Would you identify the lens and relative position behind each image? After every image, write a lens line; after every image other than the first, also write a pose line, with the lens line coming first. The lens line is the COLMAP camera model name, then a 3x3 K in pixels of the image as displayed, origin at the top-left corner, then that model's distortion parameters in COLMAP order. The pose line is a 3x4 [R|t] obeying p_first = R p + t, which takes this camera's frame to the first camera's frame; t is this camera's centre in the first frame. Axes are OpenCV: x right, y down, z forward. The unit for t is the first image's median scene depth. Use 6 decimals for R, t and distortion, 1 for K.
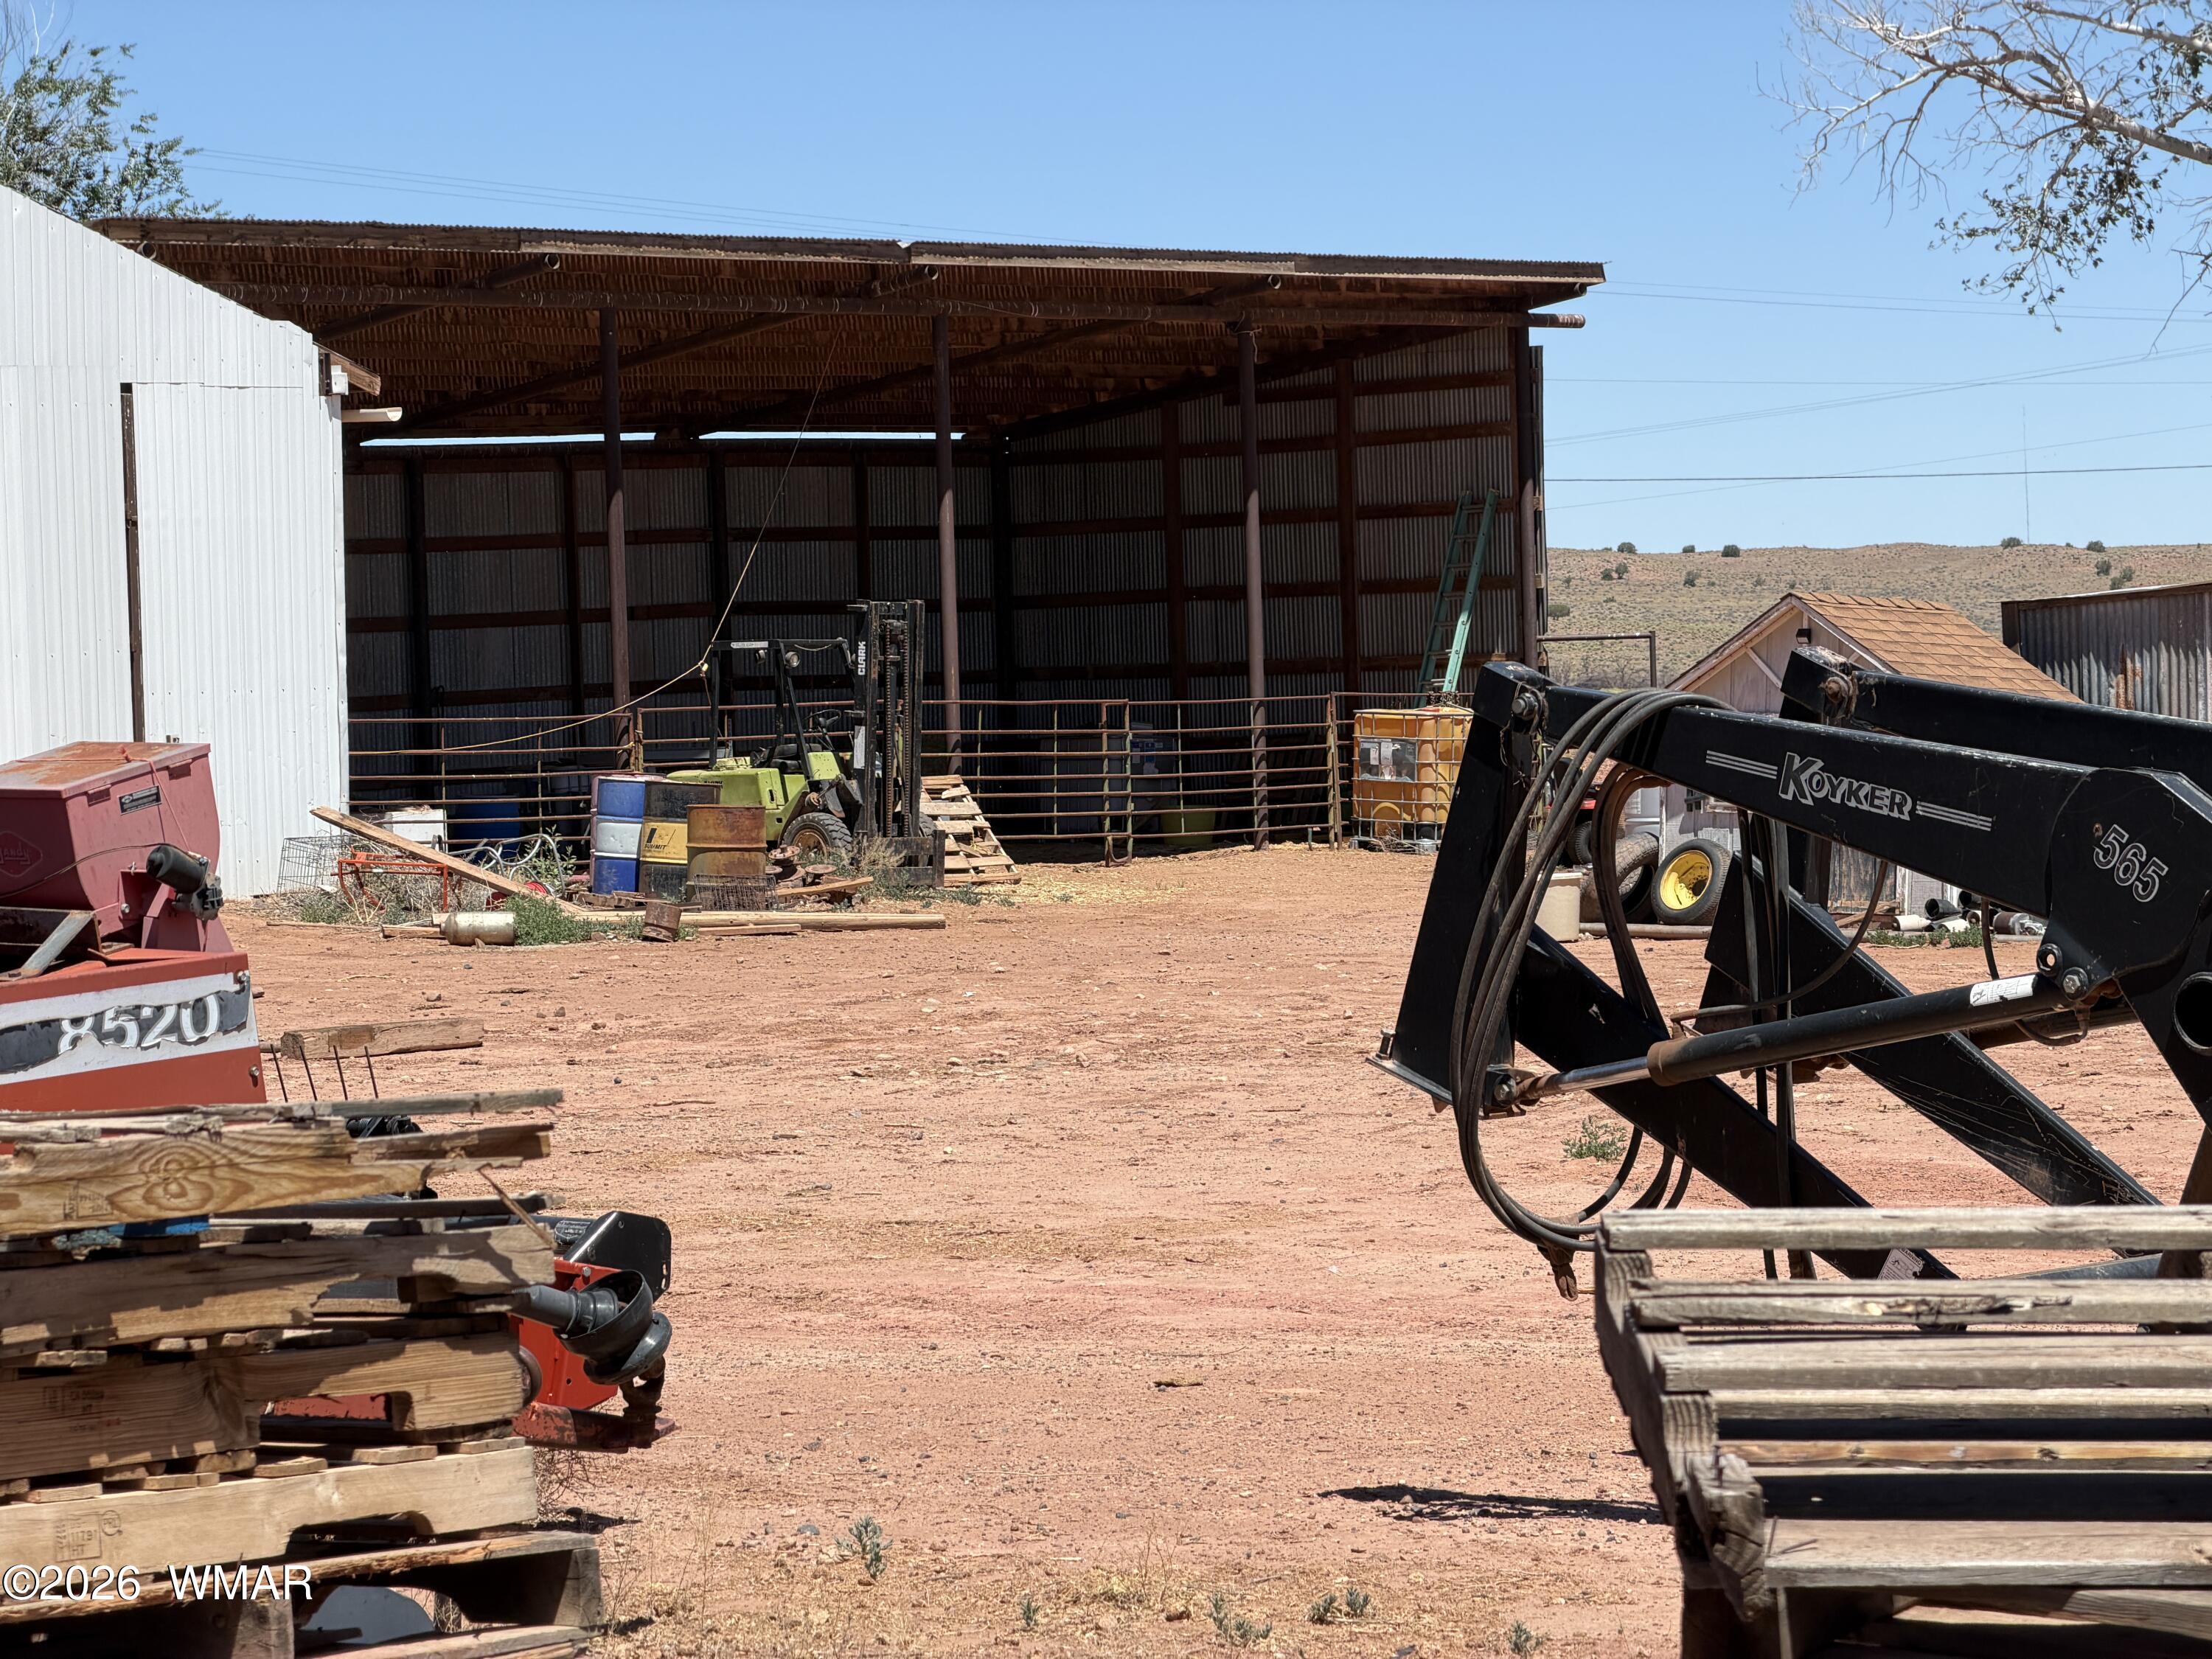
lens RADIAL K [[6329.0, 0, 1108.3], [0, 6329.0, 829.7], [0, 0, 1]] dist [0.461961, 0.000000]
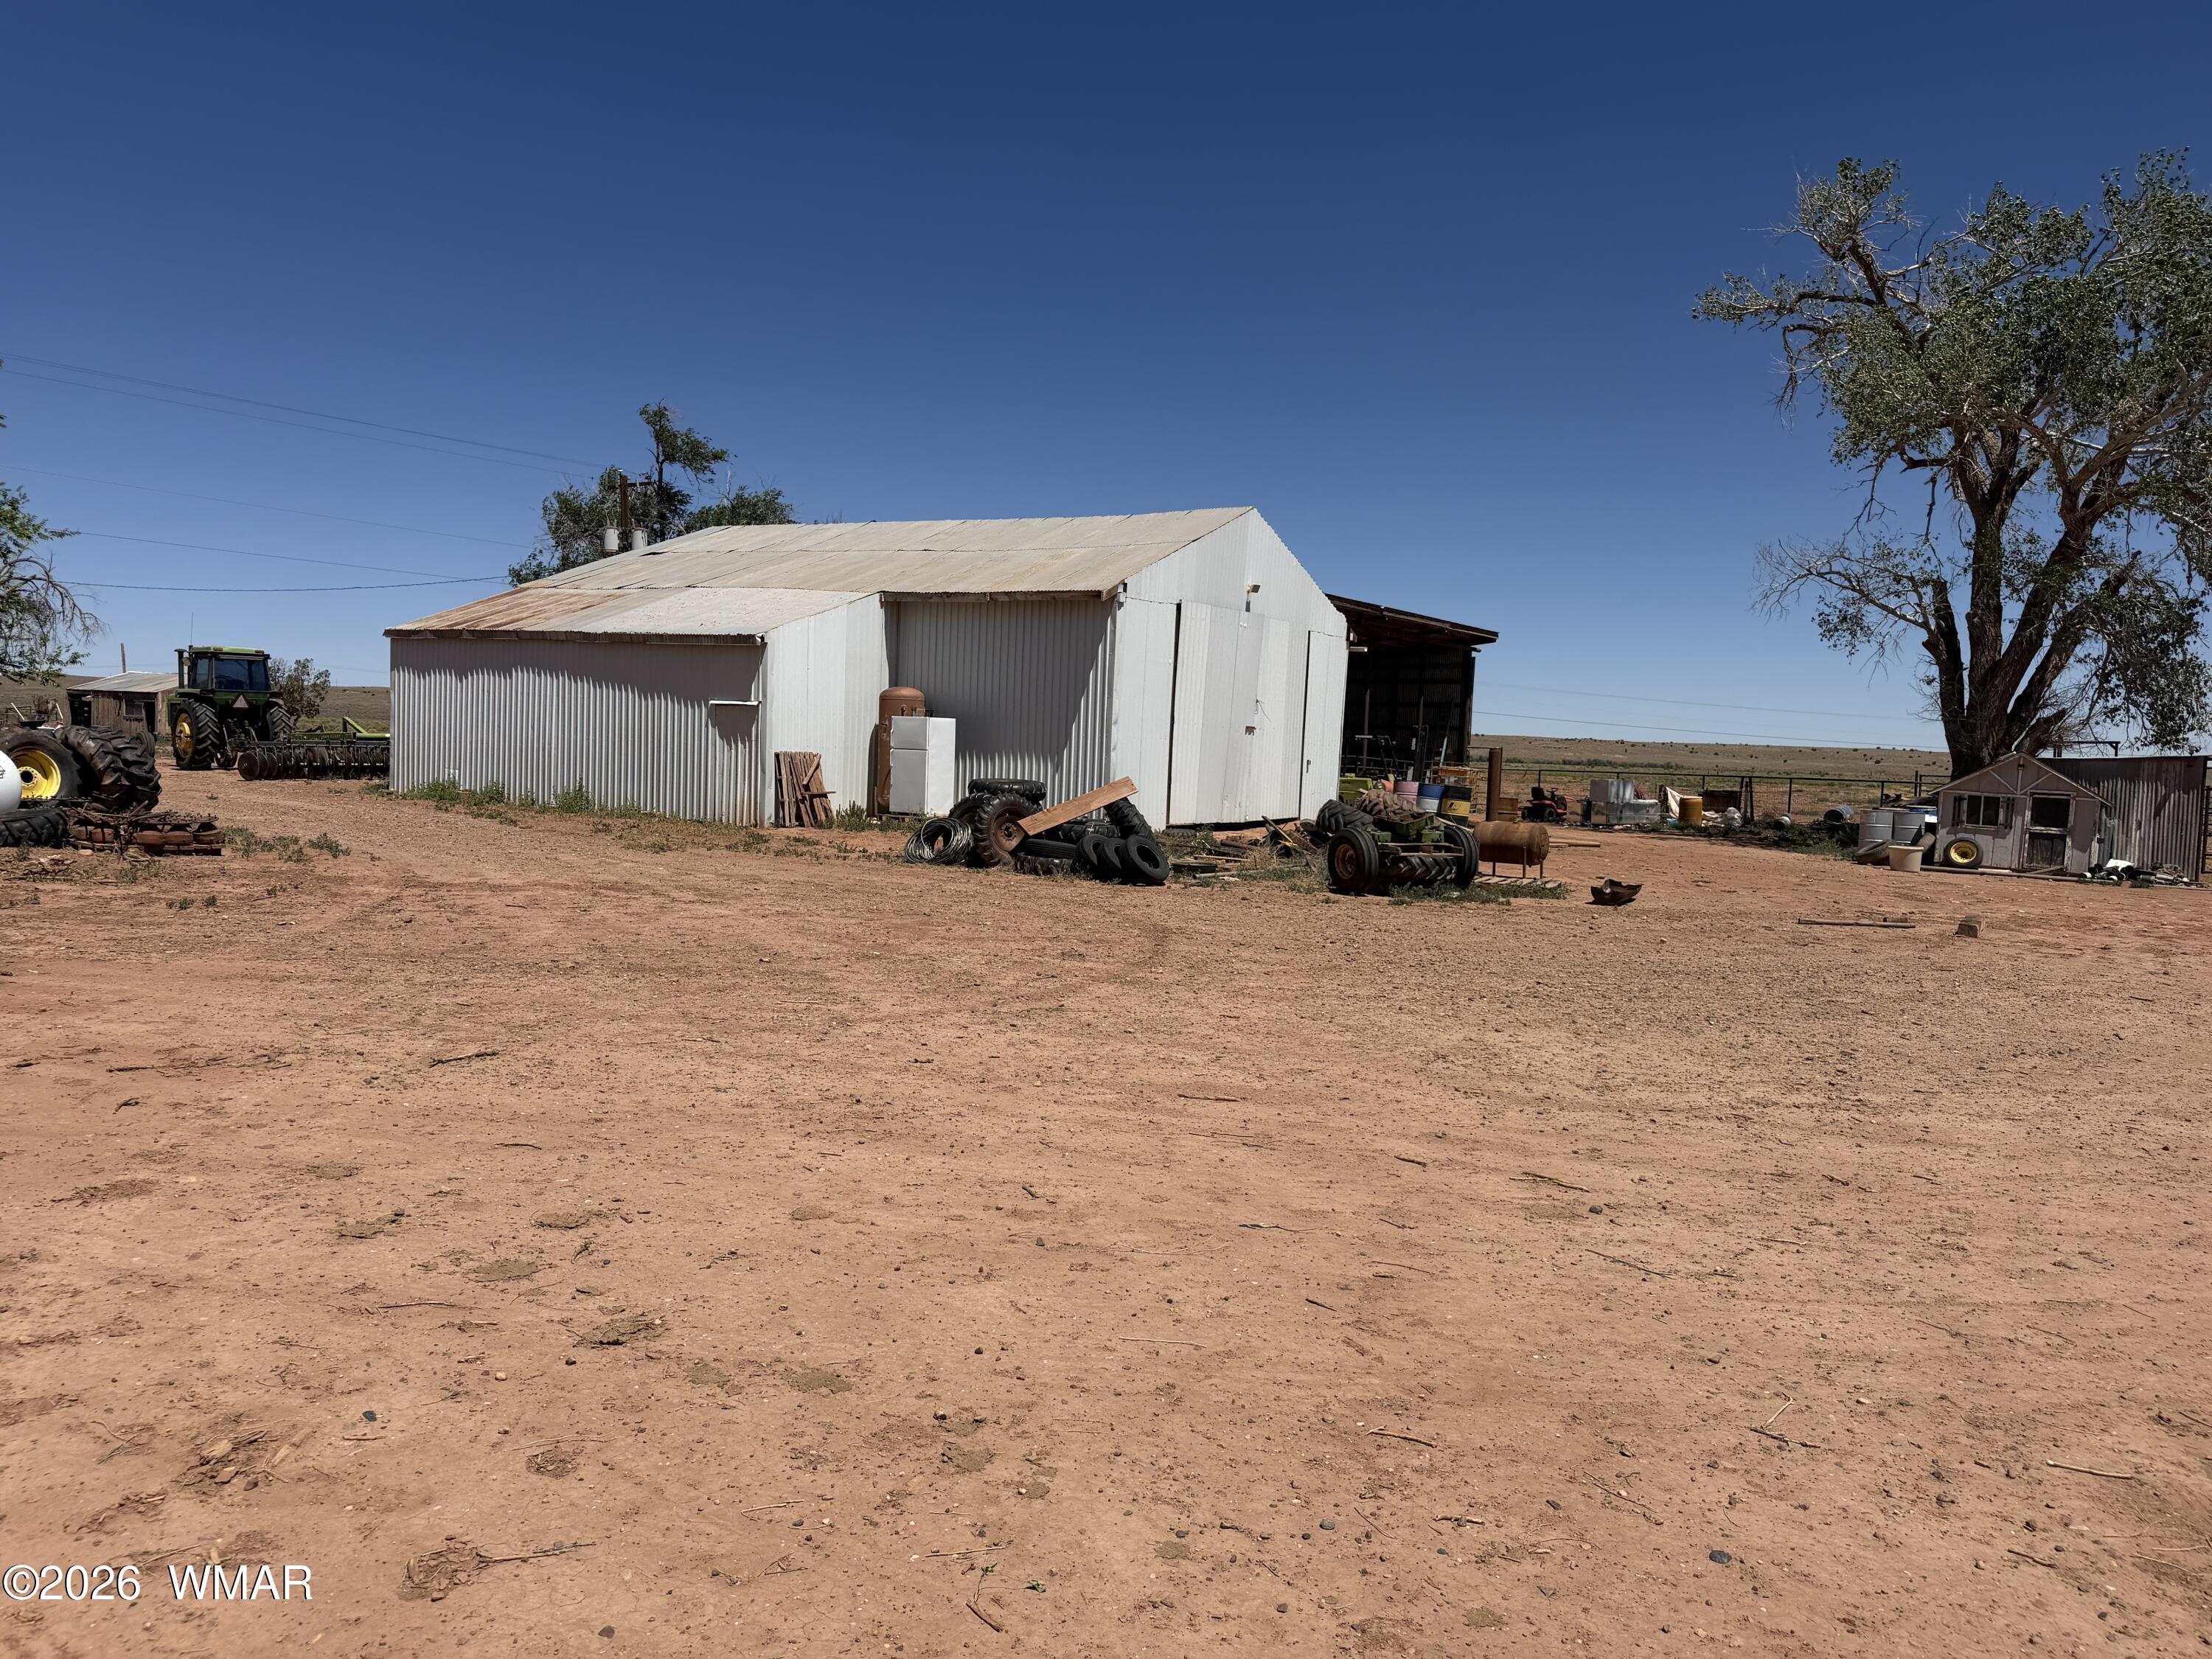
lens RADIAL K [[1505.5, 0, 1088.2], [0, 1505.5, 834.0], [0, 0, 1]] dist [0.018535, -0.044344]
pose [[0.984879, 0.055584, 0.164084, -0.271817], [-0.061752, 0.997555, 0.032726, 0.001246], [-0.161863, -0.042364, 0.985903, 0.295725]]
